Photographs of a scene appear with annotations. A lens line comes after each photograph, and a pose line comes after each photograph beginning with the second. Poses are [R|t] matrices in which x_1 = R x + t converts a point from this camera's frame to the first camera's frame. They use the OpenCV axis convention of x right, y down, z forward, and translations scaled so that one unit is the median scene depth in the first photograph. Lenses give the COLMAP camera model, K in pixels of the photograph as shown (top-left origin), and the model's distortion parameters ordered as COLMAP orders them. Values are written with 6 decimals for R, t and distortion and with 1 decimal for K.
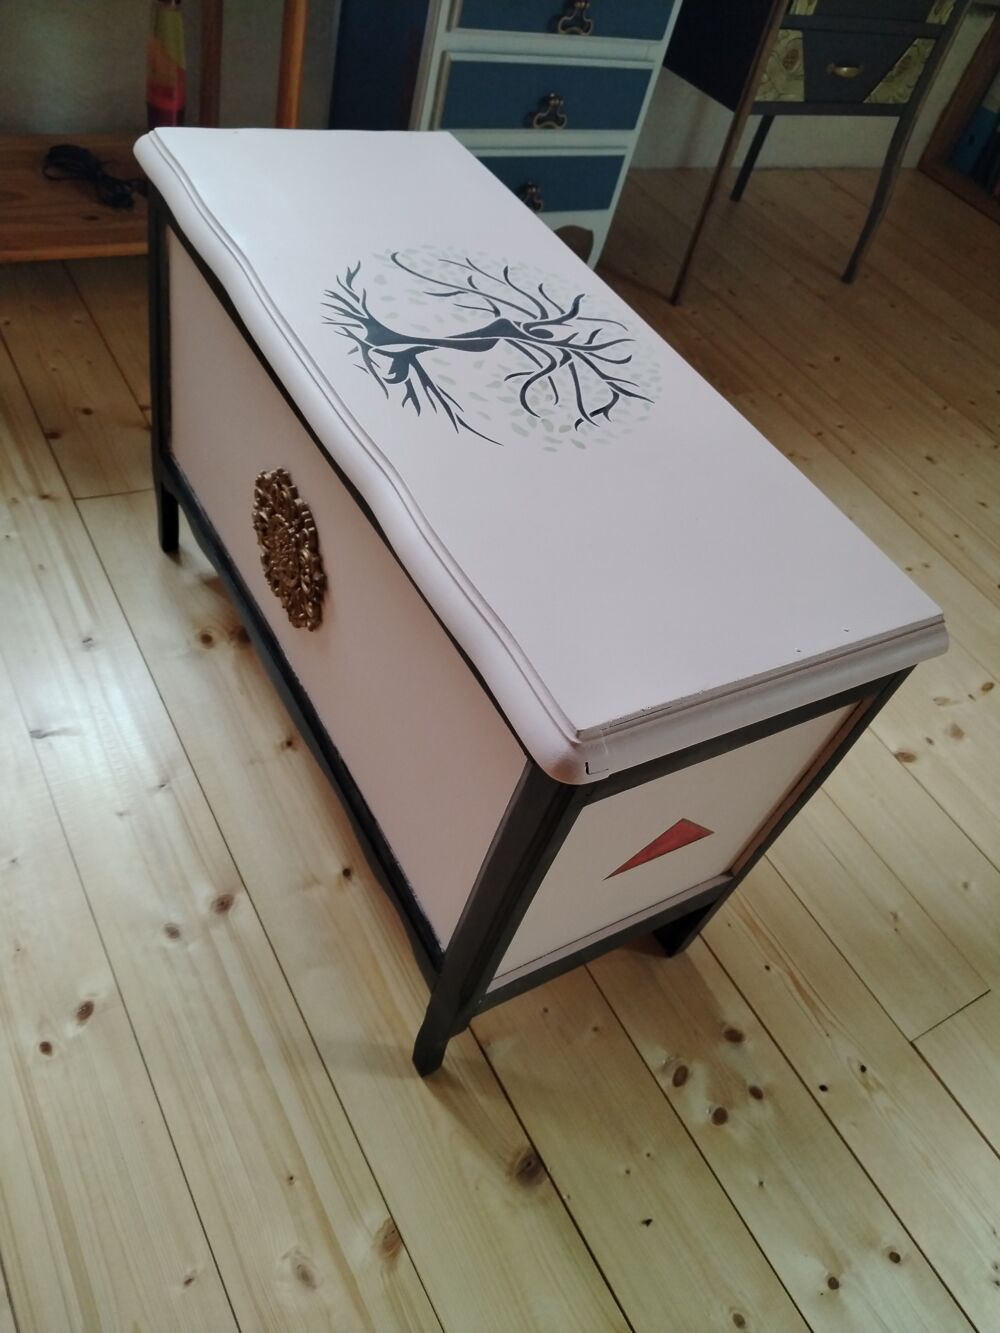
lens RADIAL K [[999.5, 0, 502.2], [0, 999.5, 664.5], [0, 0, 1]] dist [0.018676, -0.032744]
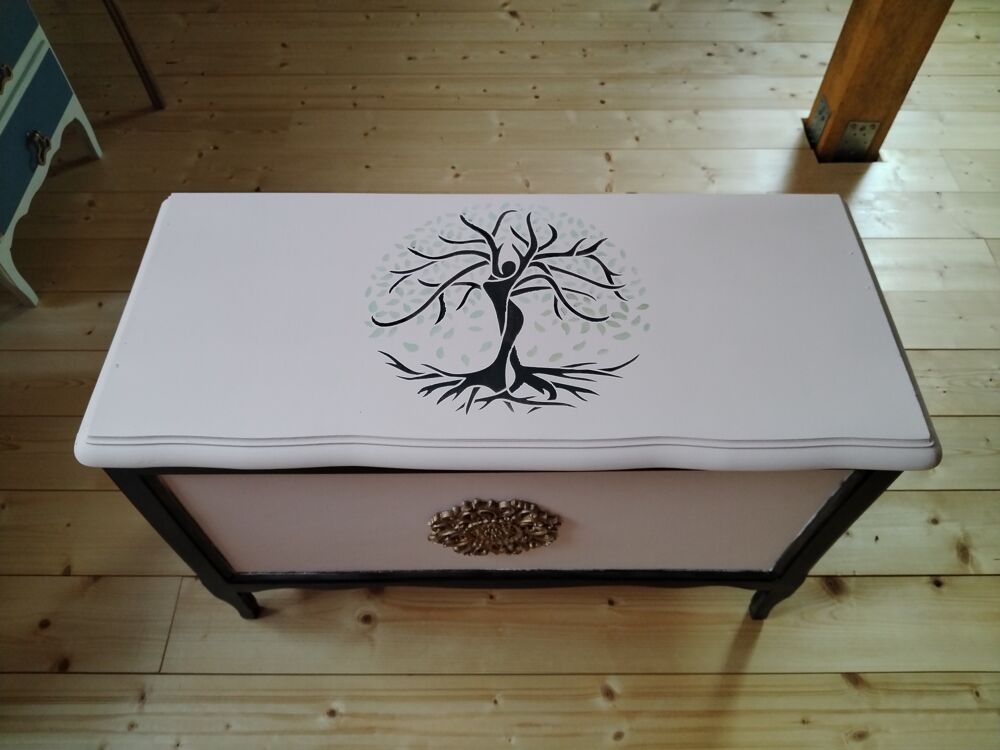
lens RADIAL K [[749.8, 0, 497.4], [0, 749.8, 376.3], [0, 0, 1]] dist [0.018676, -0.032744]
pose [[0.493903, -0.818734, 0.292804, -0.353360], [0.717126, 0.573984, 0.395313, -0.634267], [-0.491721, 0.014731, 0.870628, 0.191580]]
